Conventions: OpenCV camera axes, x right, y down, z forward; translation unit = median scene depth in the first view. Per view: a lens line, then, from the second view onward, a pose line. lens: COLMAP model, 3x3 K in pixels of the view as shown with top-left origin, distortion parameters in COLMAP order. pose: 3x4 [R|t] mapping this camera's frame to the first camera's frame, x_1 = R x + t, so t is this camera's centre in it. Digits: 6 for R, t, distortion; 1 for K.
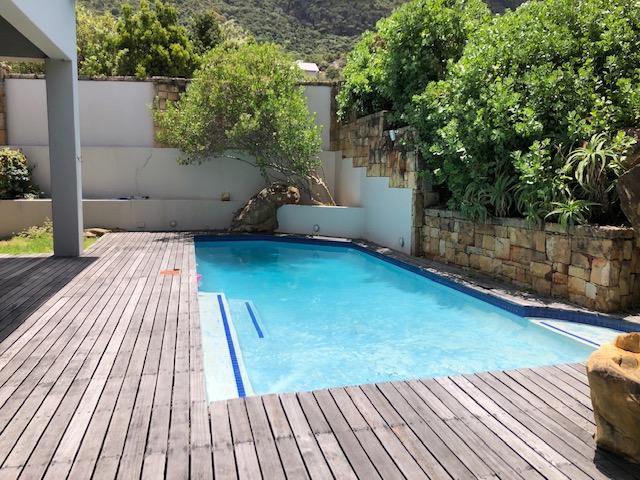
lens RADIAL K [[518.4, 0, 320.2], [0, 518.4, 240.1], [0, 0, 1]] dist [0.004442, 0.001053]
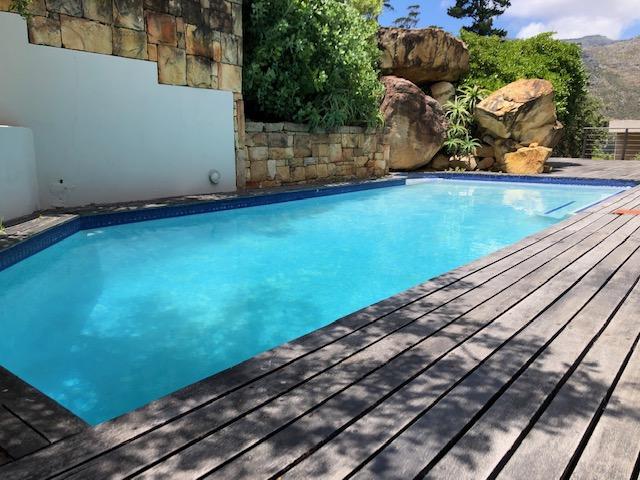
lens RADIAL K [[518.4, 0, 320.0], [0, 518.4, 239.5], [0, 0, 1]] dist [0.004442, 0.001053]
pose [[-0.613013, -0.158266, 0.774059, -0.491525], [0.085324, 0.960740, 0.264006, -0.093573], [-0.785452, 0.227885, -0.575442, 1.510541]]
